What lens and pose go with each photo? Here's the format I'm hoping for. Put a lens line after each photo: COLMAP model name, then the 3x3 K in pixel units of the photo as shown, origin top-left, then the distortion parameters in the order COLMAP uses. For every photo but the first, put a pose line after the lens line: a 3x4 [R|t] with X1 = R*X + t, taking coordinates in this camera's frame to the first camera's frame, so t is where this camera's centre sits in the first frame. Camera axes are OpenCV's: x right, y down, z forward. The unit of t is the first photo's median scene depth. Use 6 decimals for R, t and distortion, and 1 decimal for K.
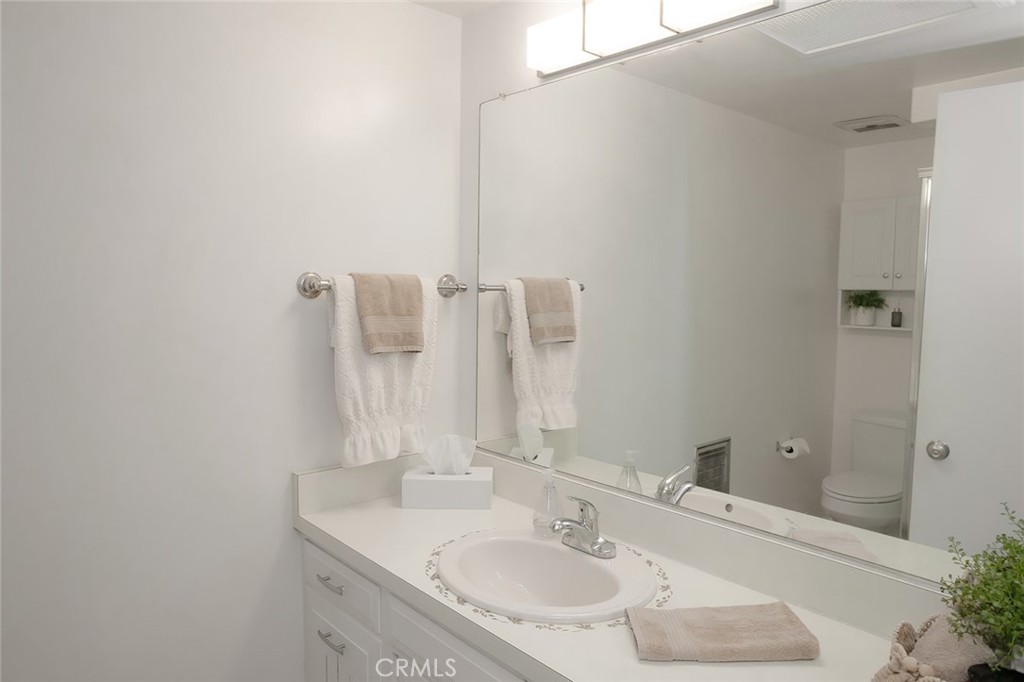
lens RADIAL K [[698.5, 0, 511.0], [0, 698.5, 331.1], [0, 0, 1]] dist [-0.000213, 0.001505]
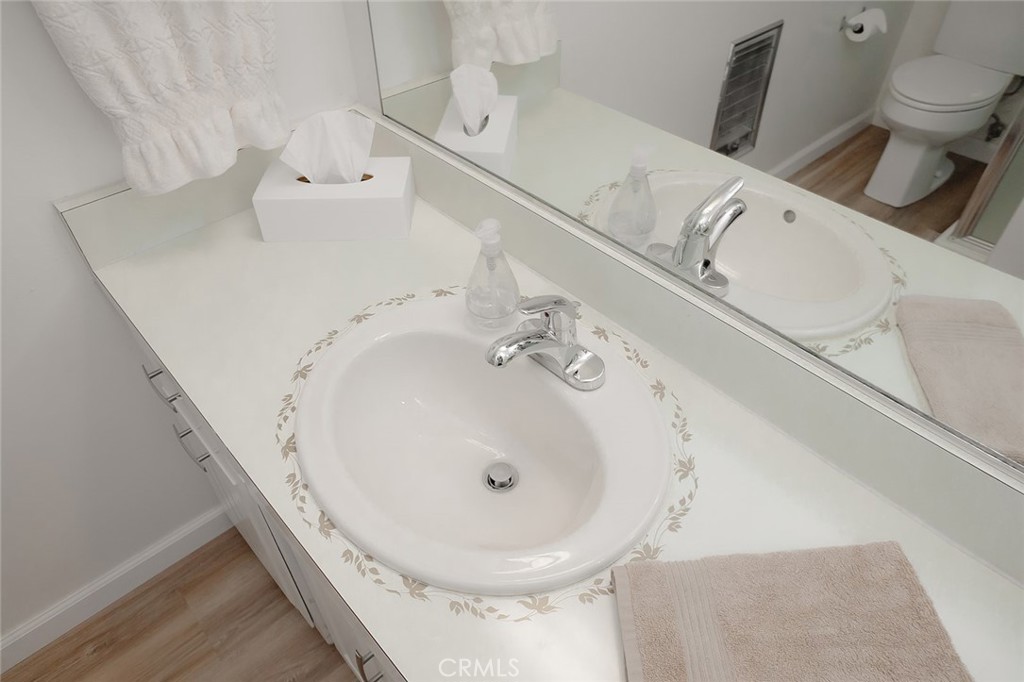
lens RADIAL K [[692.2, 0, 523.0], [0, 692.2, 326.3], [0, 0, 1]] dist [-0.056408, 0.073447]
pose [[0.999313, -0.035986, 0.008818, 0.064601], [0.022825, 0.785410, 0.618554, -0.059091], [-0.029185, -0.617928, 0.785693, 0.471366]]
